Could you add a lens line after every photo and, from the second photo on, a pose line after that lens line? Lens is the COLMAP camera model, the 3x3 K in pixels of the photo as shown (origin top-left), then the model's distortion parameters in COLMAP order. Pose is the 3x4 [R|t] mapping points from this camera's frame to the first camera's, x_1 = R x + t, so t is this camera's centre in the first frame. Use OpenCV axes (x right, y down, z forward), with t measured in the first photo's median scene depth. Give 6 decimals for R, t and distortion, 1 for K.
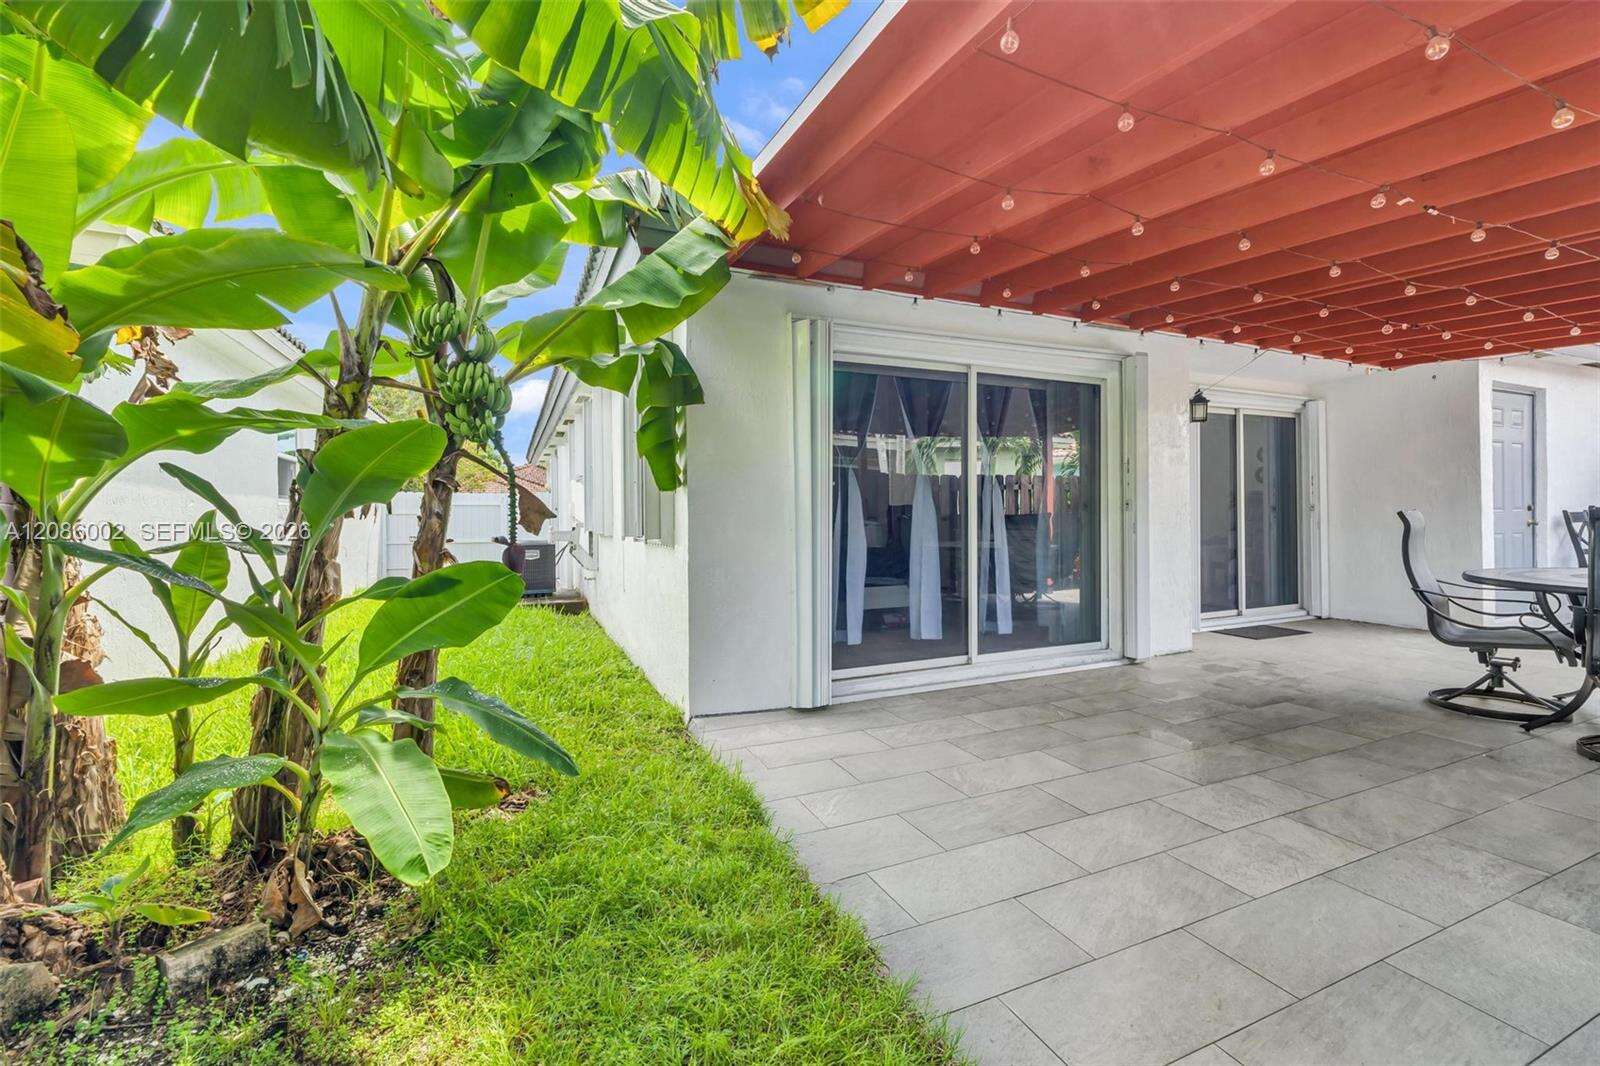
lens RADIAL K [[683.5, 0, 798.5], [0, 683.5, 521.1], [0, 0, 1]] dist [-0.003560, -0.000194]
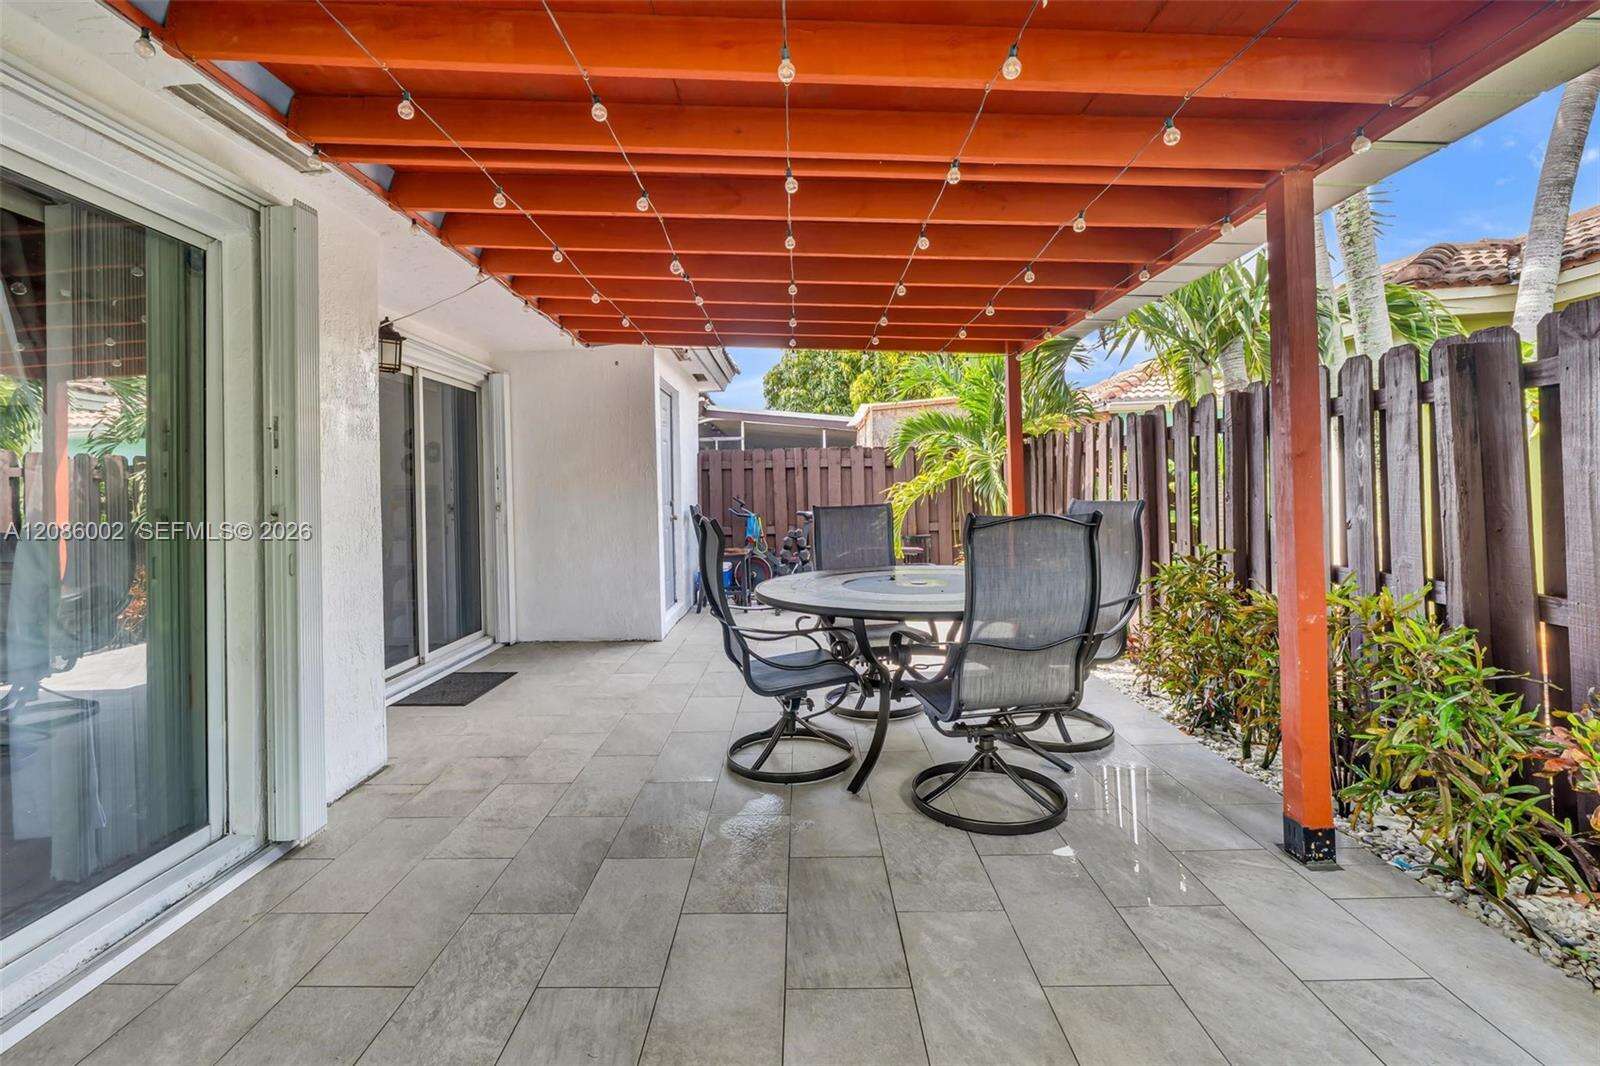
lens RADIAL K [[731.7, 0, 791.3], [0, 731.7, 476.2], [0, 0, 1]] dist [-0.003053, -0.000371]
pose [[0.420712, 0.017058, 0.907034, 0.161151], [0.030098, 0.999010, -0.032748, -0.022178], [-0.906695, 0.041078, 0.419782, 0.429484]]
